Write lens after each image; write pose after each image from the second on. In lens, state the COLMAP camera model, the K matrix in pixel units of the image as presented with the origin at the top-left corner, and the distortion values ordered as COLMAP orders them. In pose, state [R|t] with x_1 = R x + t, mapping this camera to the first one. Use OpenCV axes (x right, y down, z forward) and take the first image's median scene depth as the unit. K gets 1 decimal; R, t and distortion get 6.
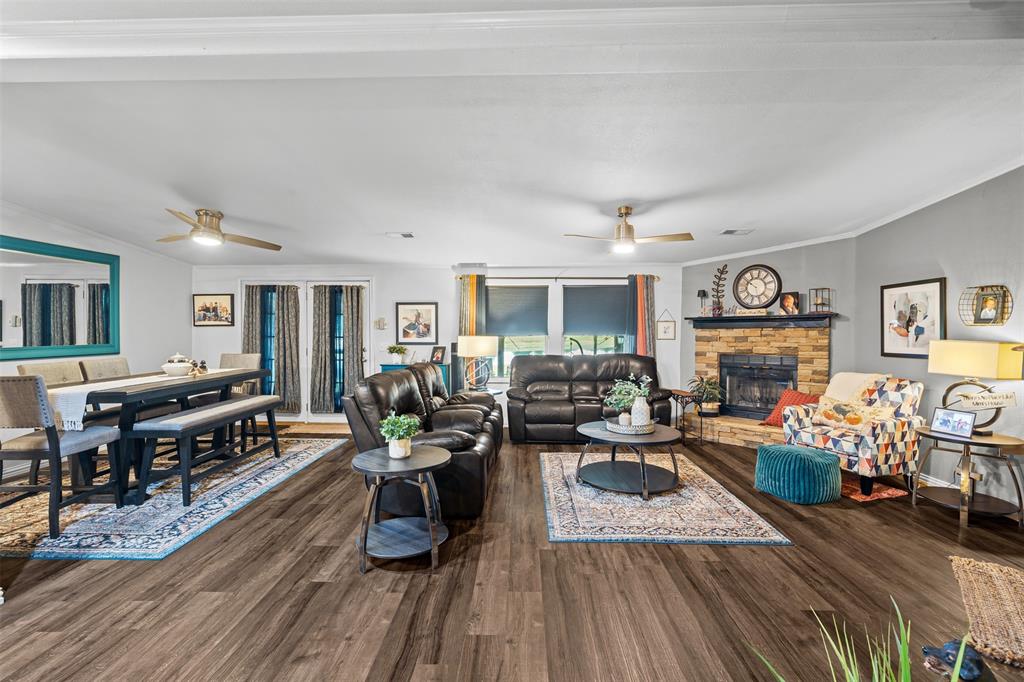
lens RADIAL K [[473.9, 0, 511.6], [0, 473.9, 334.1], [0, 0, 1]] dist [-0.006322, 0.002507]
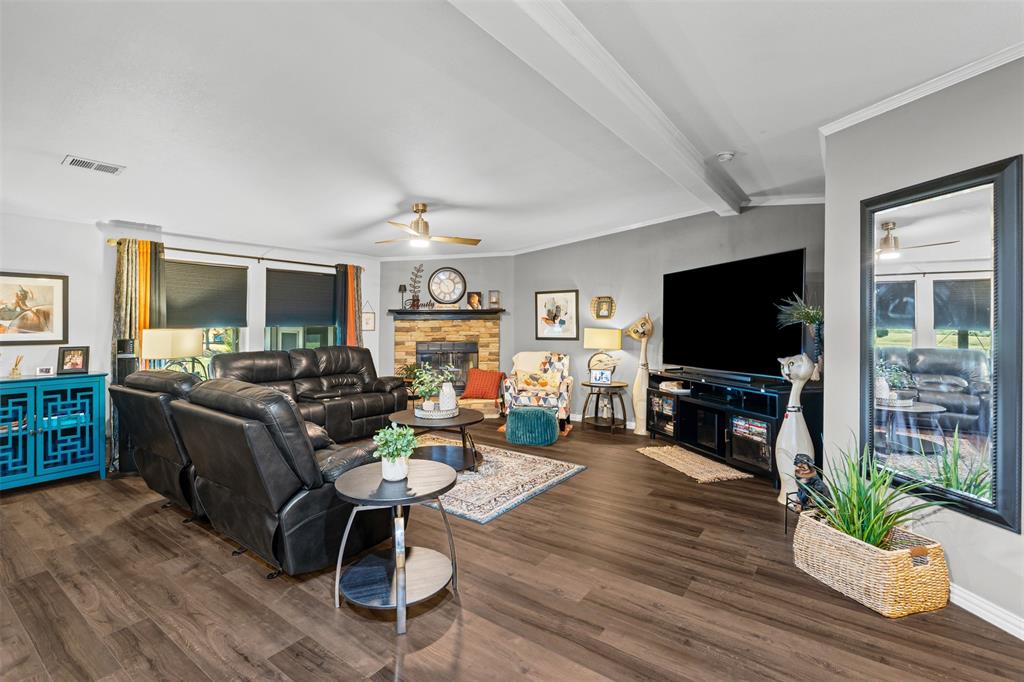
lens RADIAL K [[473.9, 0, 518.6], [0, 473.9, 320.6], [0, 0, 1]] dist [-0.006322, 0.002507]
pose [[0.556359, 0.003921, 0.830933, -0.390101], [0.003767, 0.999967, -0.007242, -0.001323], [-0.830933, 0.007159, 0.556326, 0.184213]]
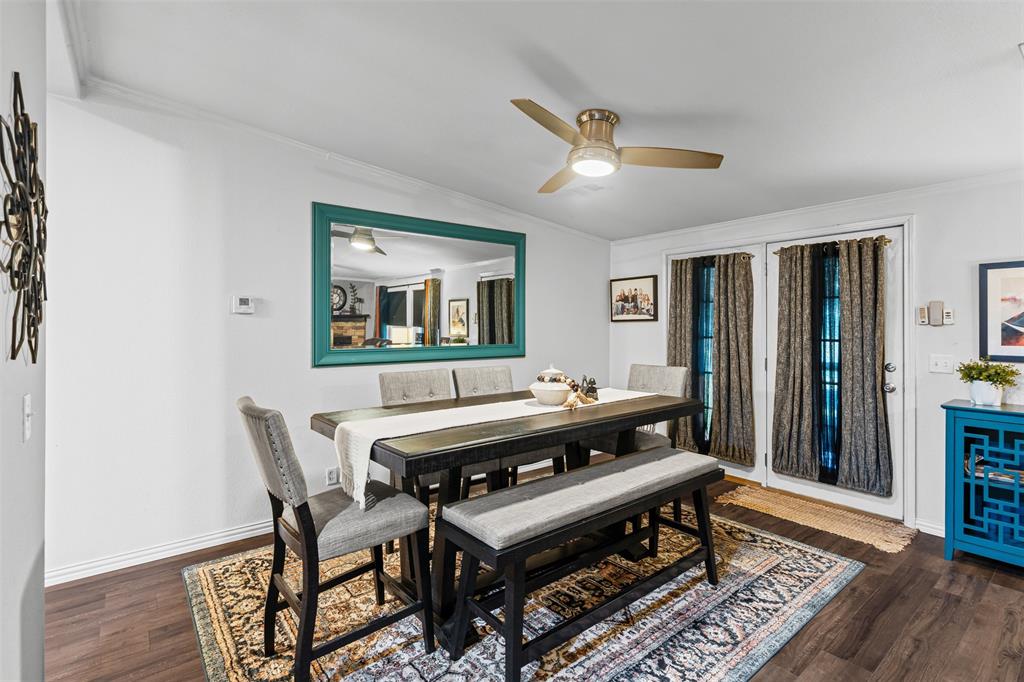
lens RADIAL K [[473.9, 0, 519.8], [0, 473.9, 327.2], [0, 0, 1]] dist [-0.006322, 0.002507]
pose [[0.650868, 0.001565, -0.759189, -0.191912], [-0.007875, 0.999958, -0.004691, -0.003207], [0.759150, 0.009032, 0.650853, 0.398562]]
